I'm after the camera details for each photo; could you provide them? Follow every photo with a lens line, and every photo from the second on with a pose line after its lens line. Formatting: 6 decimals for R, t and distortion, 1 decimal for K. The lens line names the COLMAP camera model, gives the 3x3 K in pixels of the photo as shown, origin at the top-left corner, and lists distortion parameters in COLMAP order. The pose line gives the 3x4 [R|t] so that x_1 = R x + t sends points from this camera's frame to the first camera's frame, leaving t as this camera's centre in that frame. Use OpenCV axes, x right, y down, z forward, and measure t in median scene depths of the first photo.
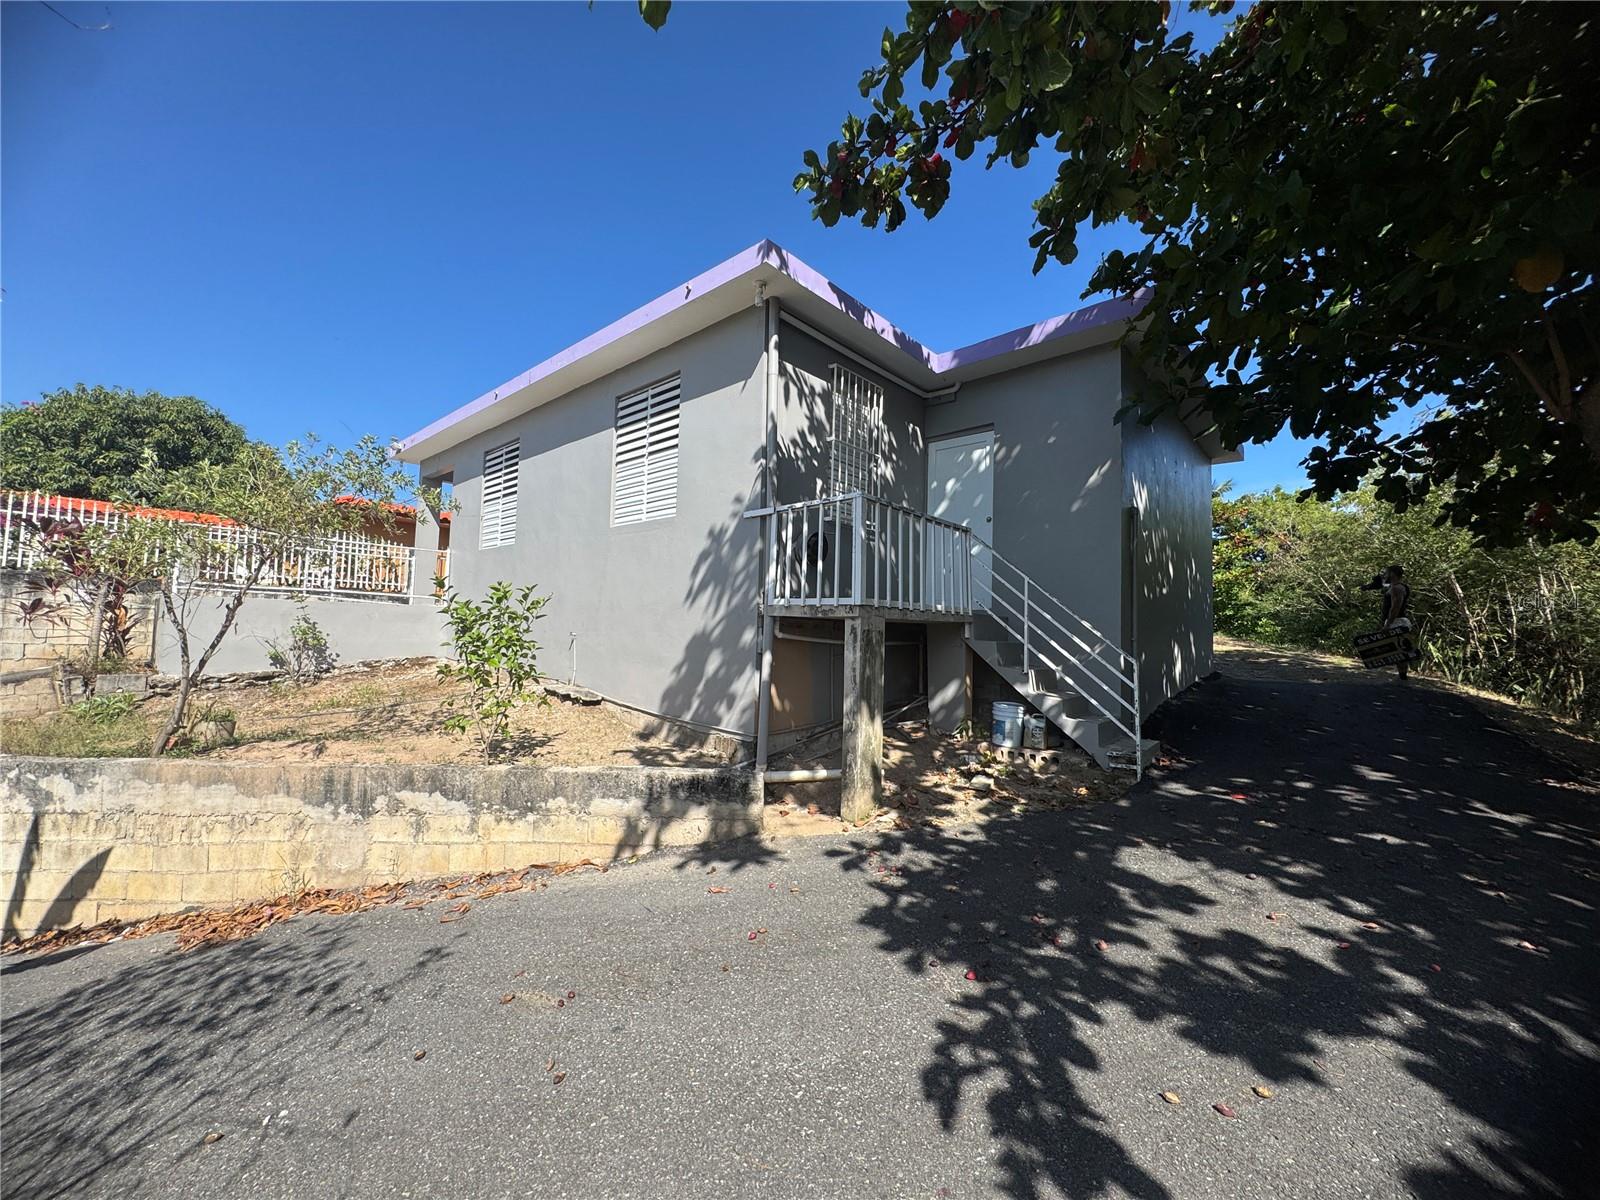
lens RADIAL K [[641.5, 0, 792.5], [0, 641.5, 600.8], [0, 0, 1]] dist [-0.000754, 0.000302]
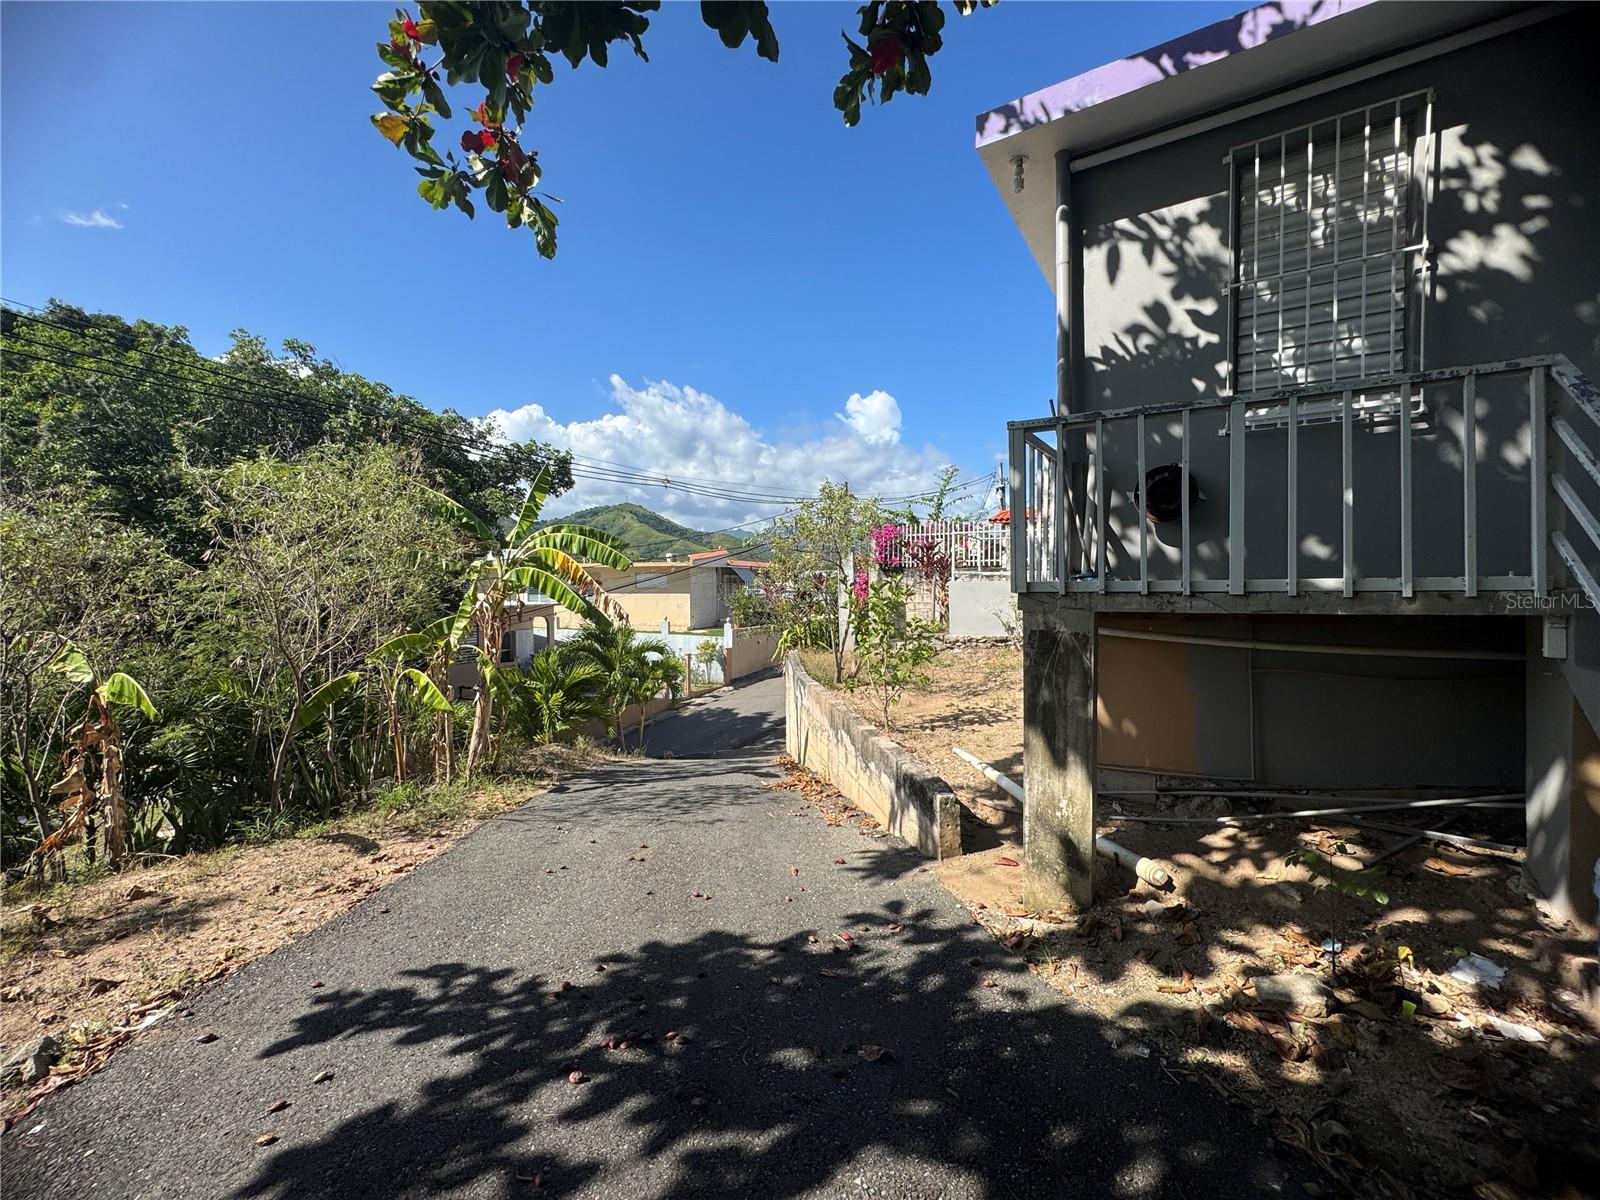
lens RADIAL K [[641.5, 0, 792.1], [0, 641.5, 594.4], [0, 0, 1]] dist [-0.000754, 0.000302]
pose [[0.154068, -0.008893, -0.988020, 0.854132], [0.058757, 0.998272, 0.000177, -0.001033], [0.986312, -0.058080, 0.154325, 0.787351]]
